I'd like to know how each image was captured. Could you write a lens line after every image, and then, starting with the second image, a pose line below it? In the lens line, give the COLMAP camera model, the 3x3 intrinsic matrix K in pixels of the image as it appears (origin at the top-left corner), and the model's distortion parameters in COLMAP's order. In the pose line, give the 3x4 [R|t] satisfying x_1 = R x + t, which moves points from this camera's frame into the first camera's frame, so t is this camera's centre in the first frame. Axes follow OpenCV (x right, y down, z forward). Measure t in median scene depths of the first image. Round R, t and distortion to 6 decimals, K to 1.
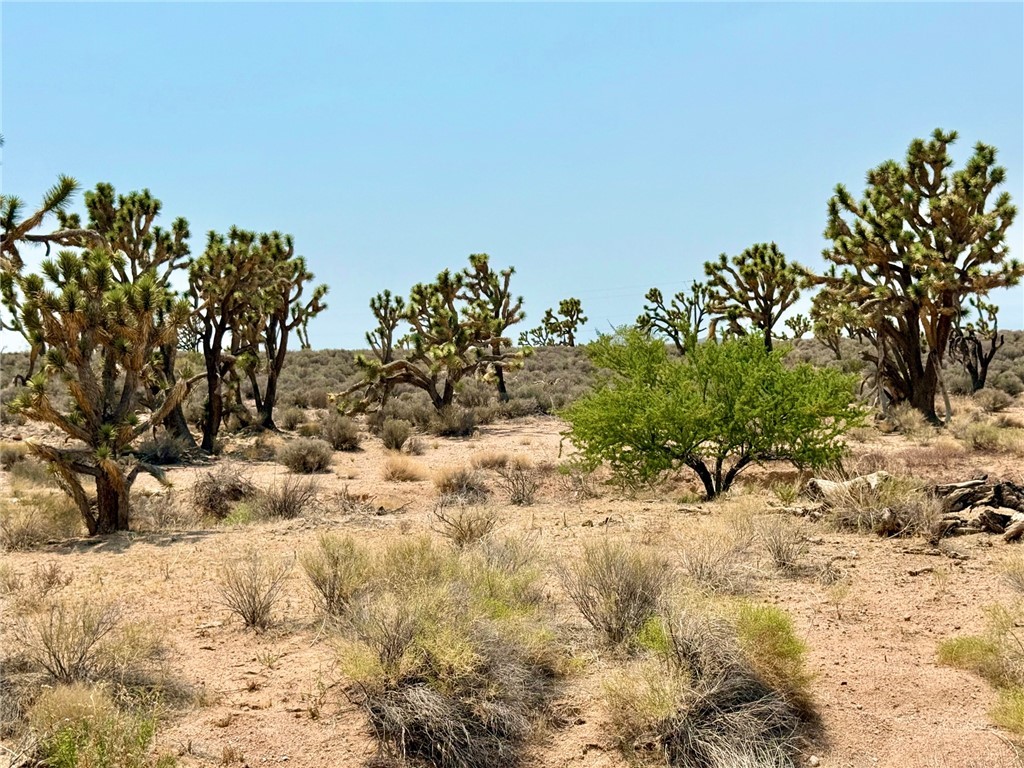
lens RADIAL K [[1449.4, 0, 508.1], [0, 1449.4, 387.3], [0, 0, 1]] dist [0.167091, -0.180746]
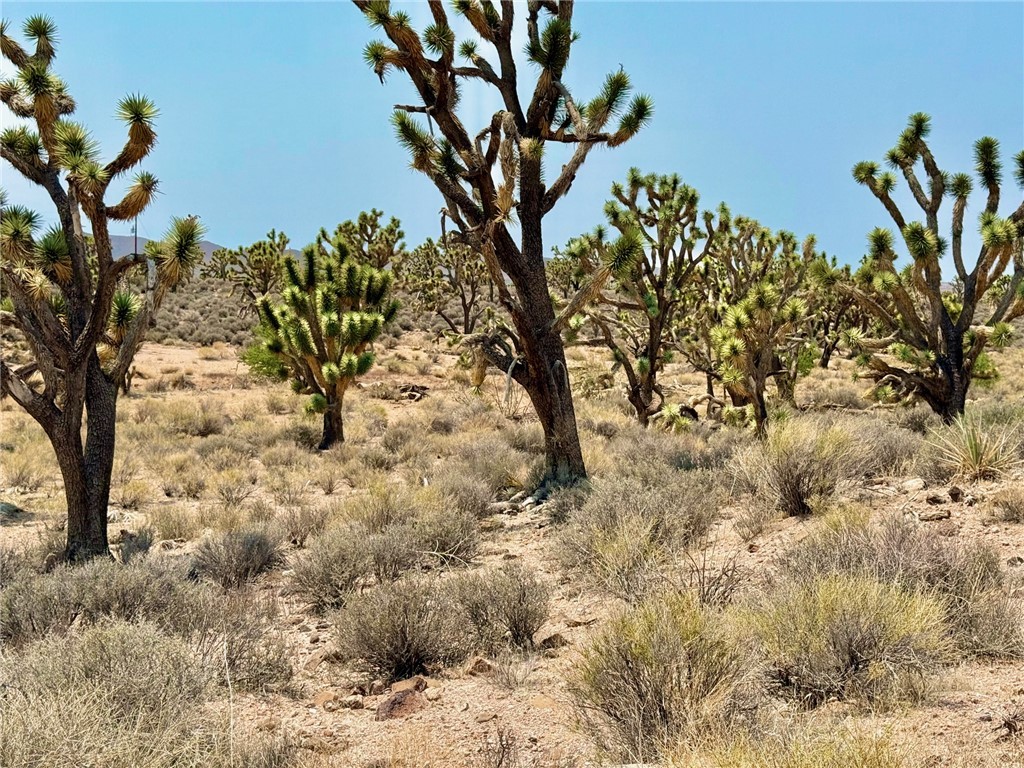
lens RADIAL K [[1449.4, 0, 508.1], [0, 1449.4, 387.3], [0, 0, 1]] dist [0.167091, -0.180746]
pose [[0.910794, 0.024542, 0.412131, -0.340467], [-0.051677, 0.997158, 0.054823, -0.050791], [-0.409614, -0.071230, 0.909474, -0.860822]]
